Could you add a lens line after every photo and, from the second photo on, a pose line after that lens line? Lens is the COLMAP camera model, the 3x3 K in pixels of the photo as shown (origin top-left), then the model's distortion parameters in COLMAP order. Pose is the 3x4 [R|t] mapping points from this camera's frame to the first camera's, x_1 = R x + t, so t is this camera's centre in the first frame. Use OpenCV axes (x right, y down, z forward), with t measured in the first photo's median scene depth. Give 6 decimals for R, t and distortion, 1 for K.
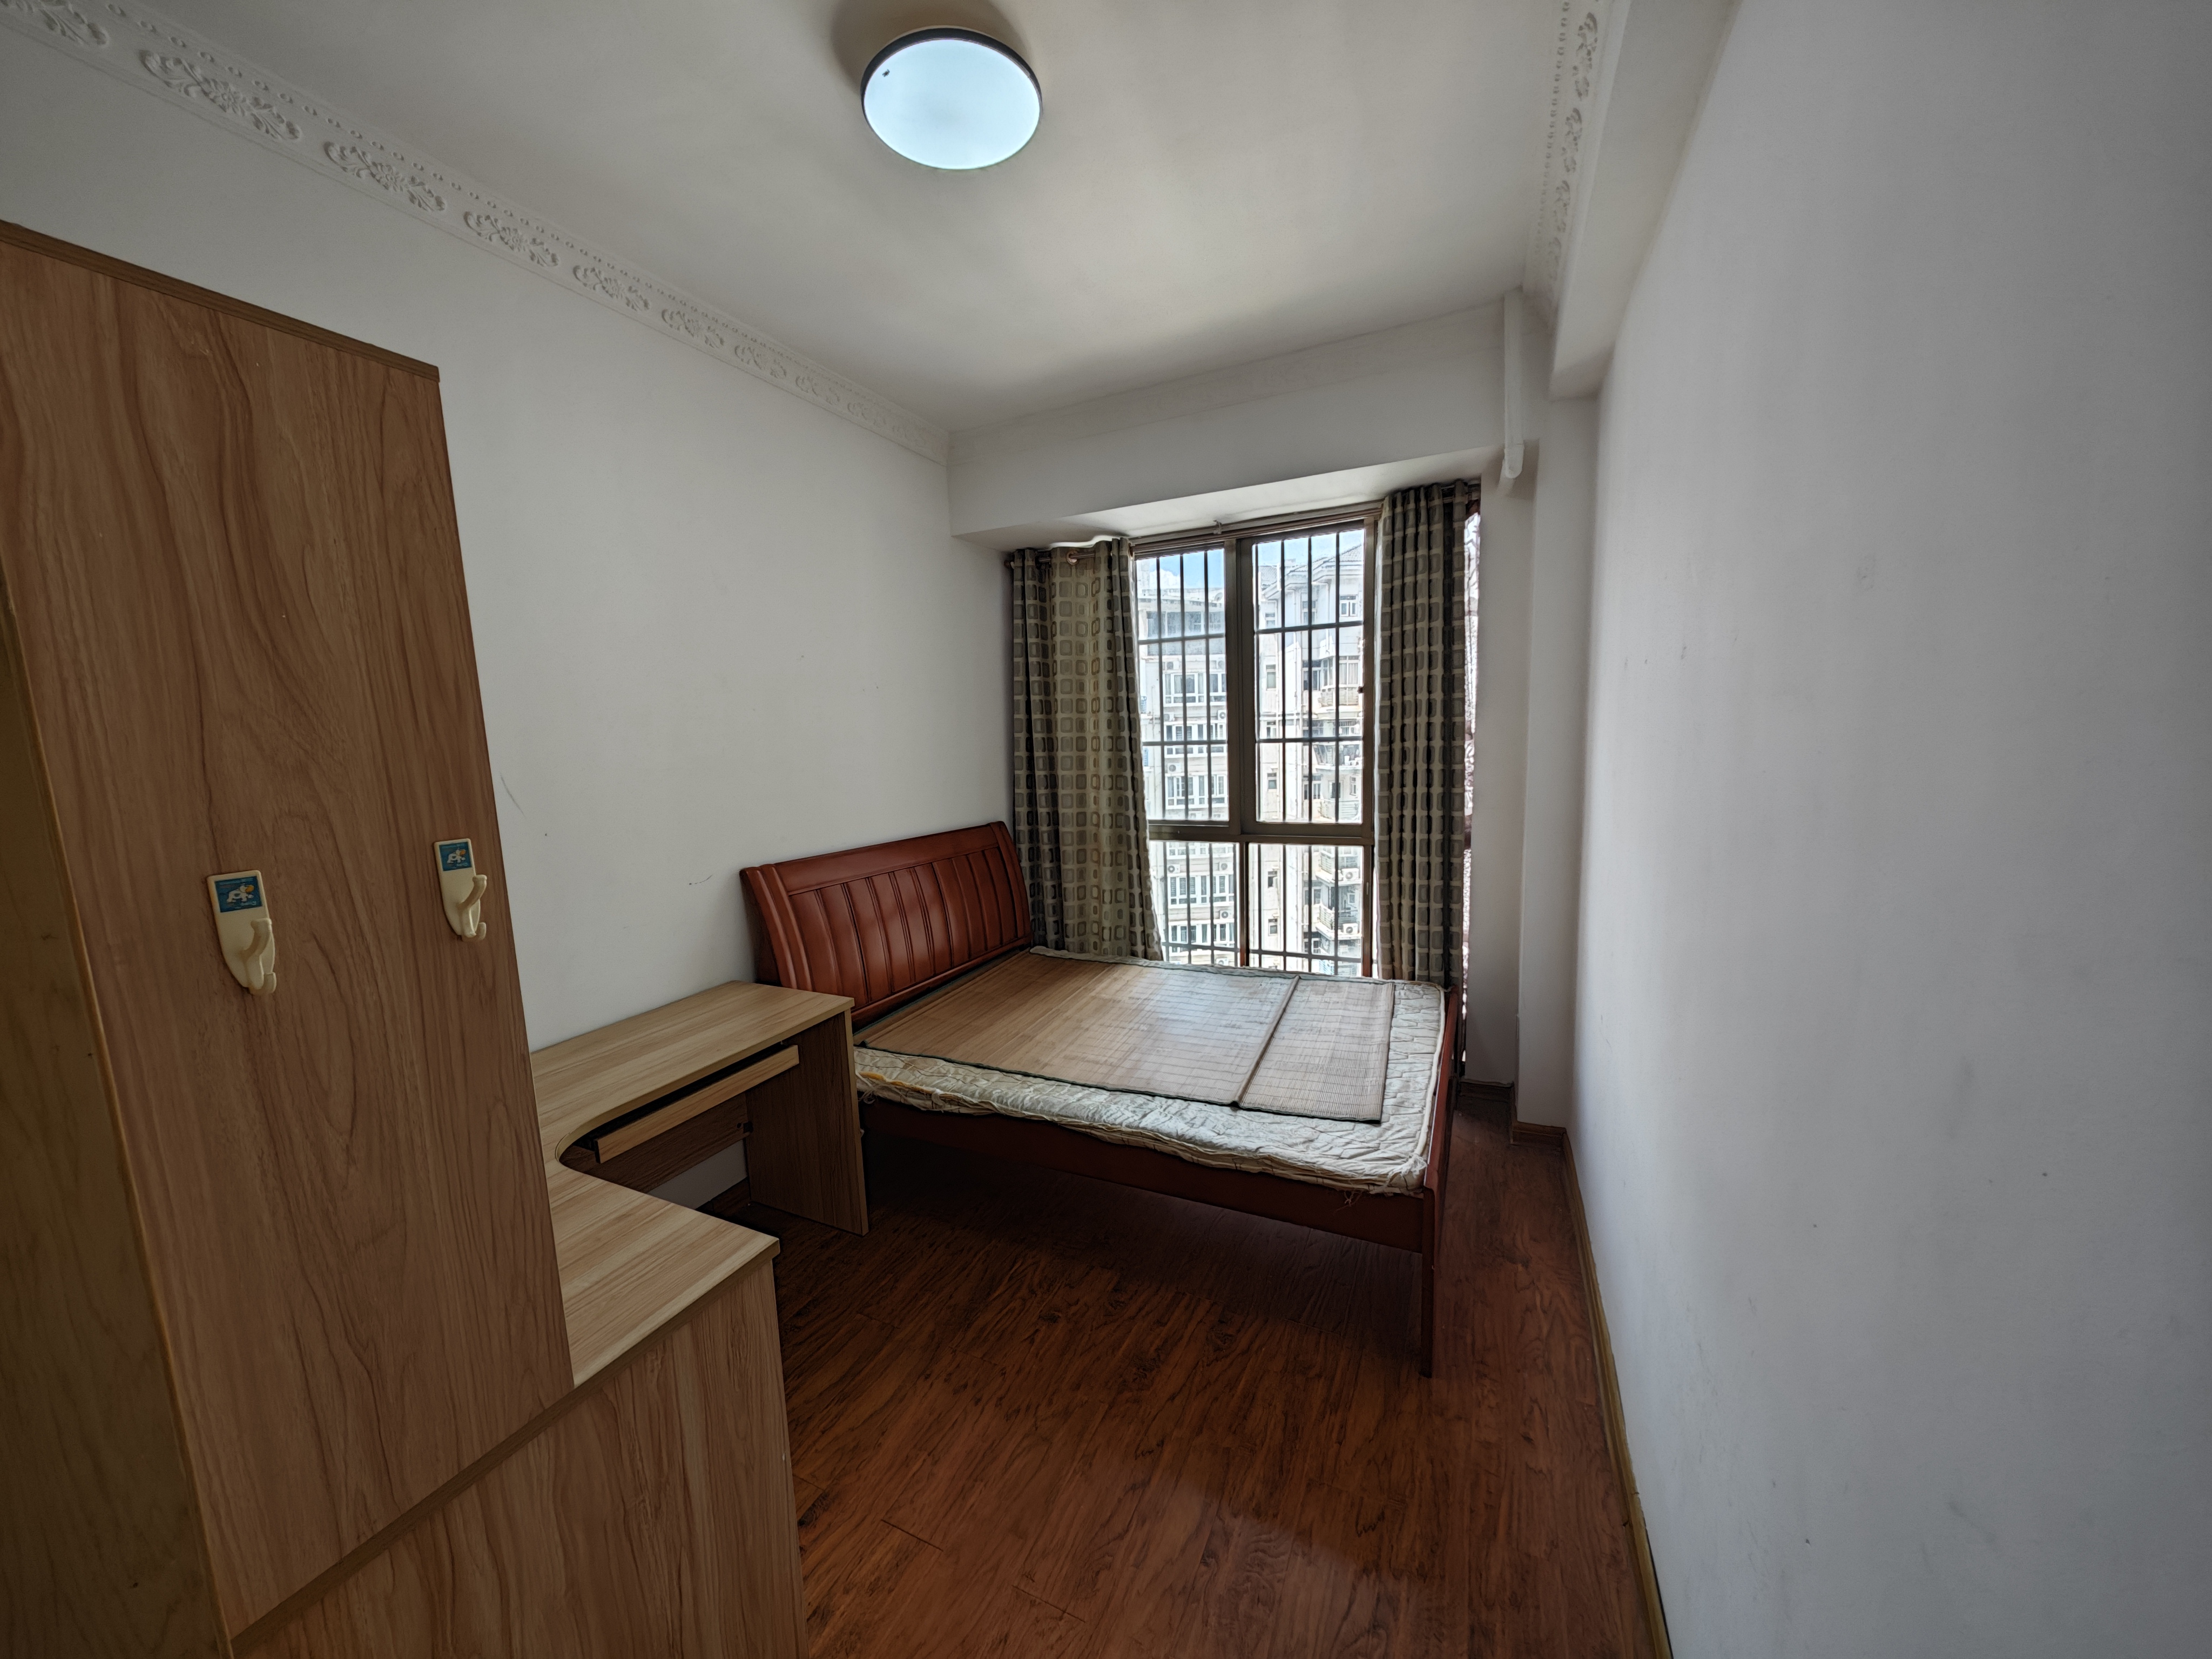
lens RADIAL K [[770.8, 0, 1097.1], [0, 770.8, 837.6], [0, 0, 1]] dist [0.001612, -0.000642]
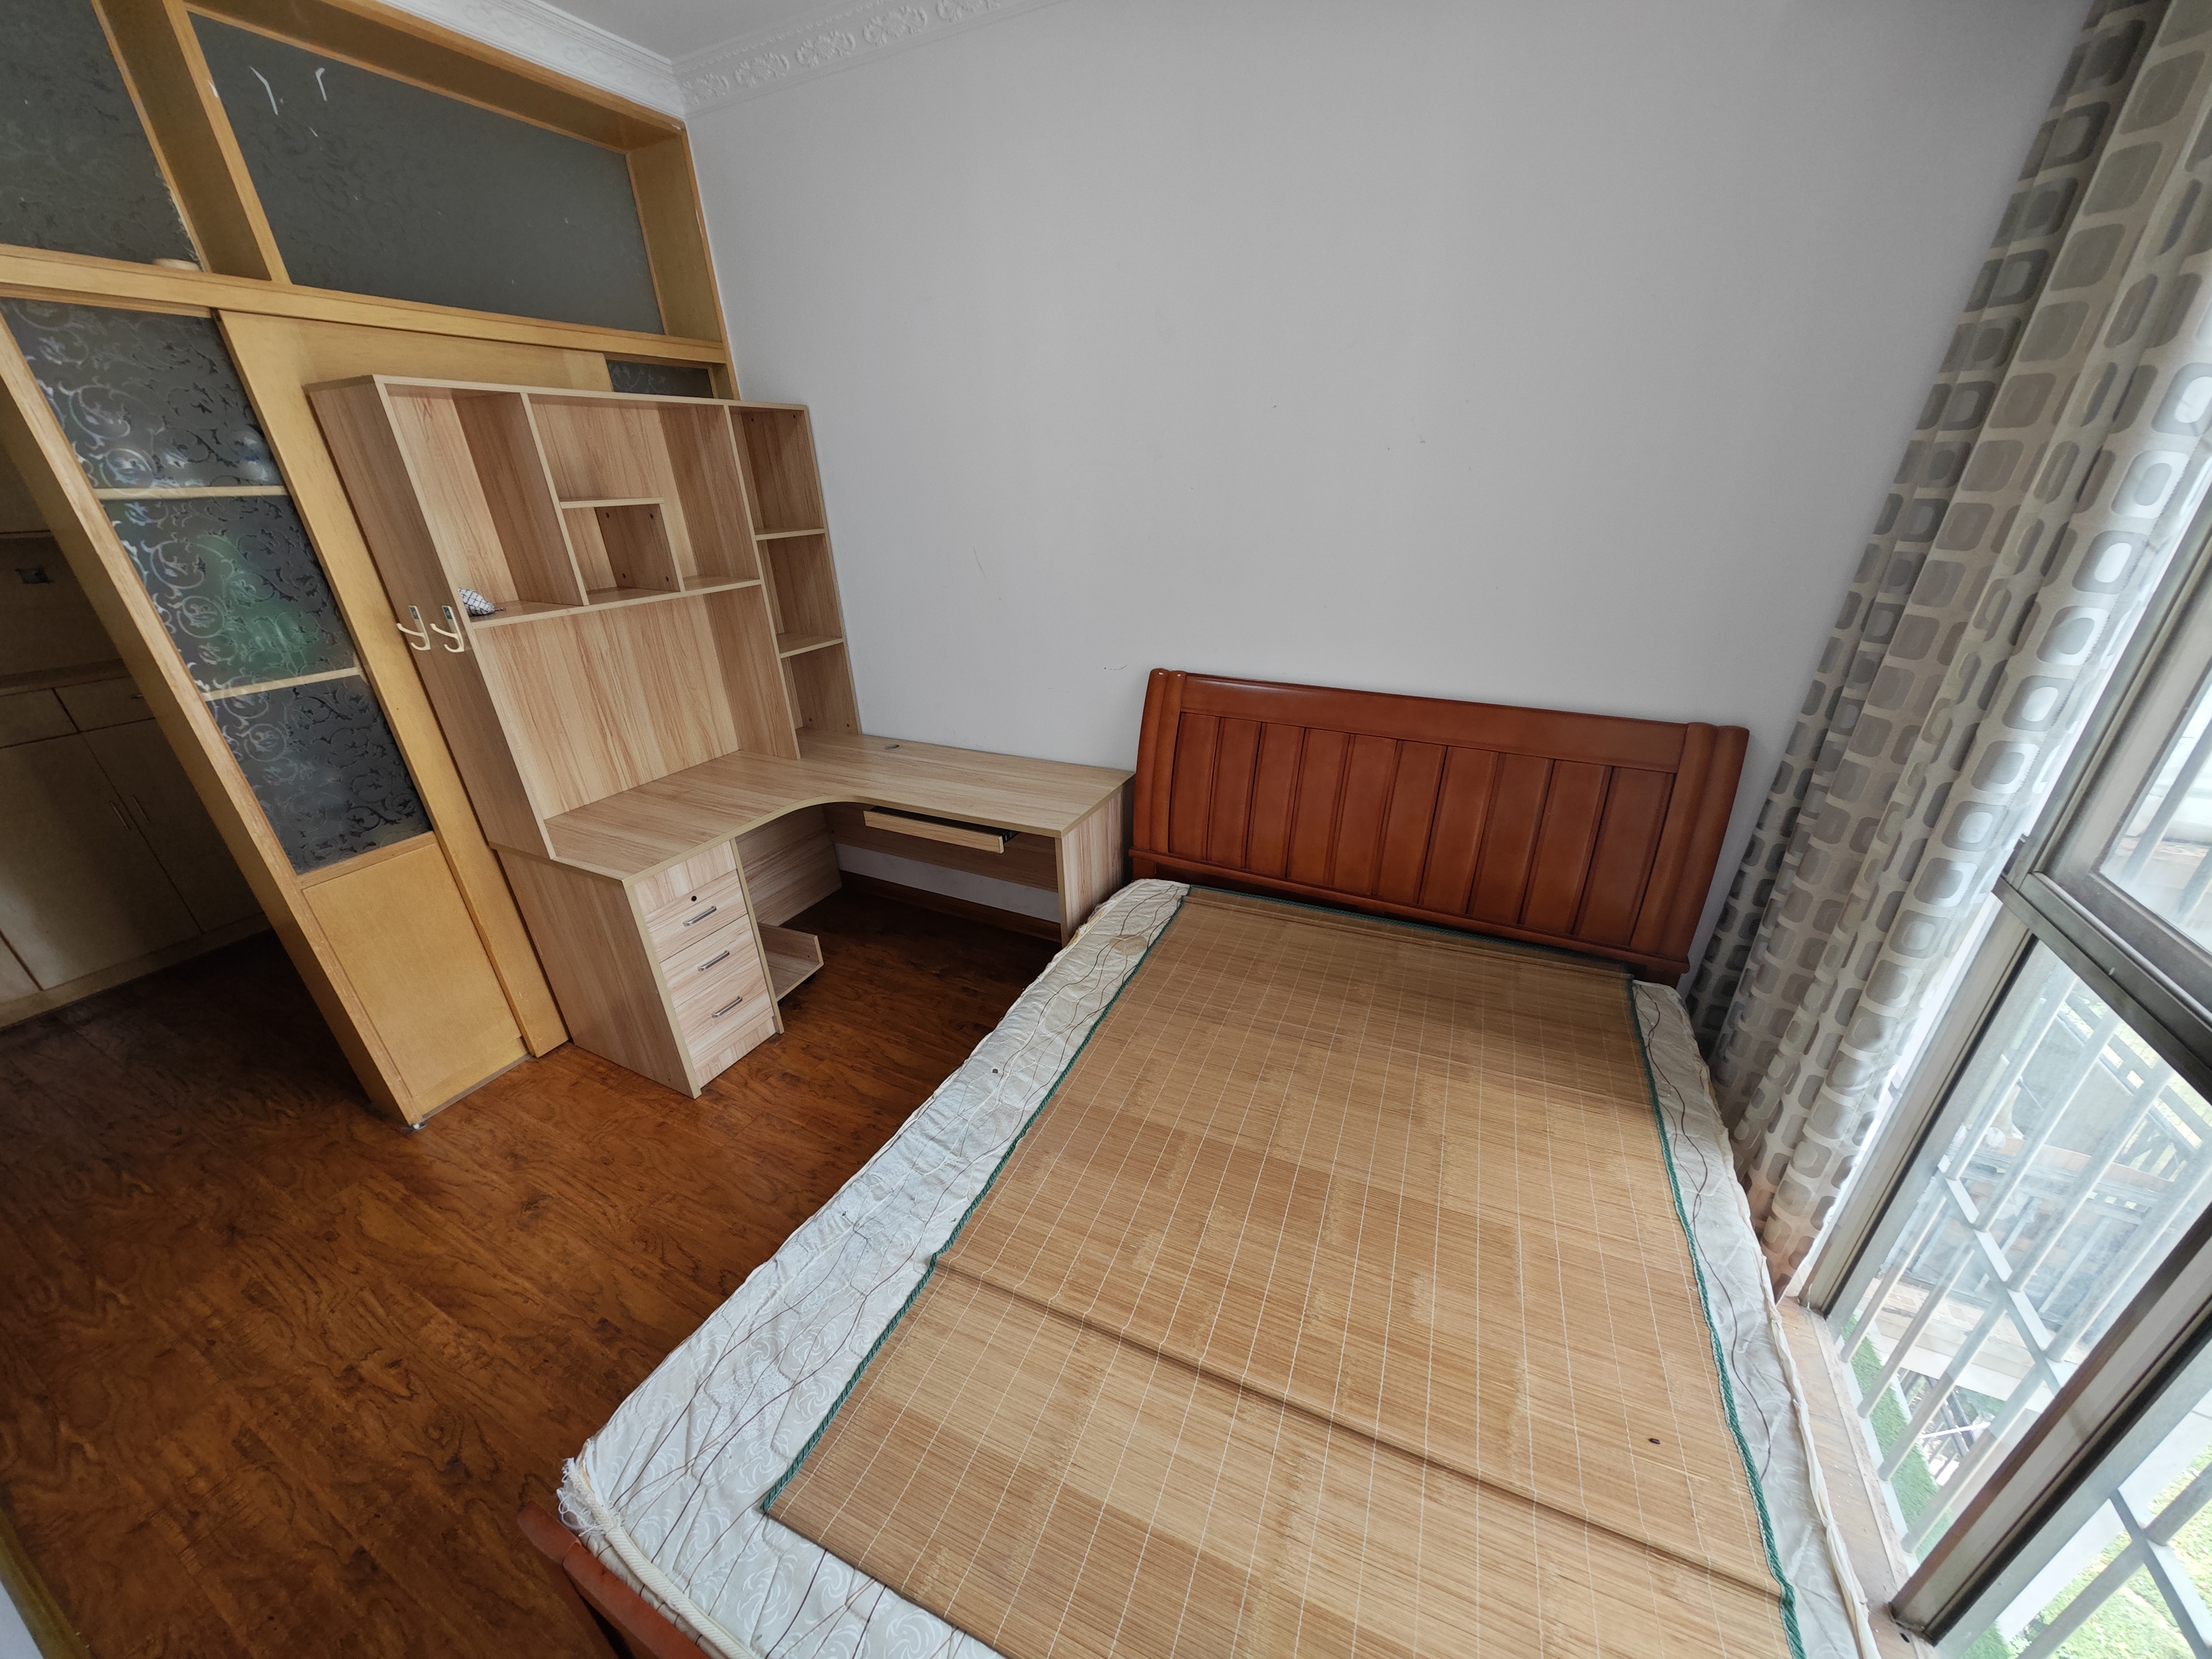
lens RADIAL K [[770.8, 0, 1103.9], [0, 770.8, 832.7], [0, 0, 1]] dist [0.001612, -0.000642]
pose [[0.020127, 0.453148, -0.891208, 0.428184], [-0.115786, 0.886447, 0.448113, -0.178245], [0.993070, 0.094170, 0.070309, 0.785531]]
